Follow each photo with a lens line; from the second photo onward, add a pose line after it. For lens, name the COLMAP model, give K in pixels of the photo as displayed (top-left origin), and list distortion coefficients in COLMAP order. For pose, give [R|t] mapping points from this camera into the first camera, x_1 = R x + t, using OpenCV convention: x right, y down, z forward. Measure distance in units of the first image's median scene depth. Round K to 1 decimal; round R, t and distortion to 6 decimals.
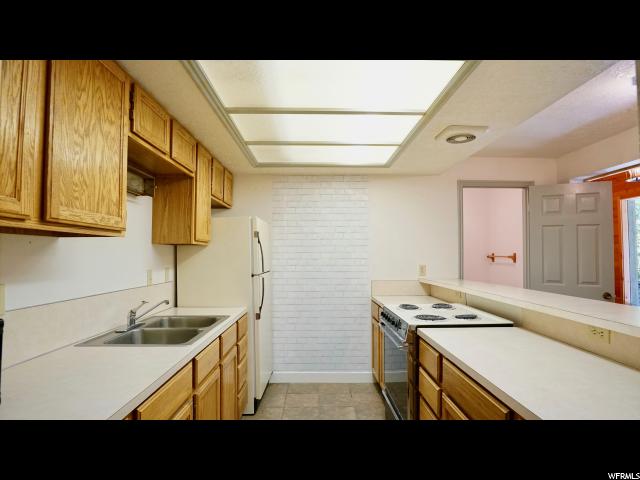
lens RADIAL K [[354.4, 0, 320.0], [0, 354.4, 240.0], [0, 0, 1]] dist [-0.015218, -0.000372]
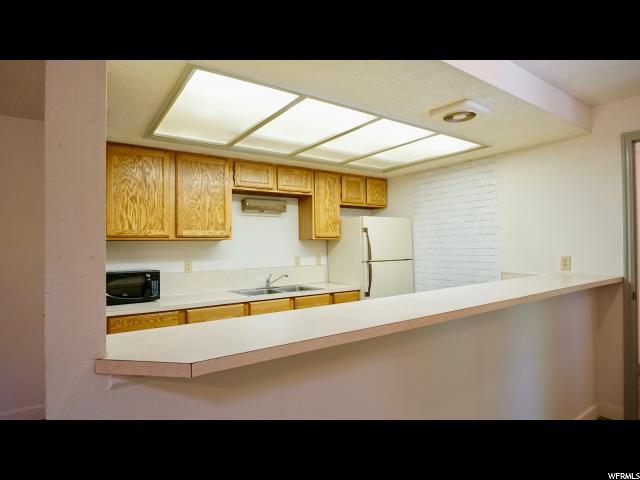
lens RADIAL K [[354.4, 0, 320.0], [0, 354.4, 240.0], [0, 0, 1]] dist [-0.015218, -0.000372]
pose [[0.556691, -0.025025, -0.830343, 0.695475], [0.051137, 0.998683, 0.004185, 0.005268], [0.829144, -0.044791, 0.557238, 0.137367]]
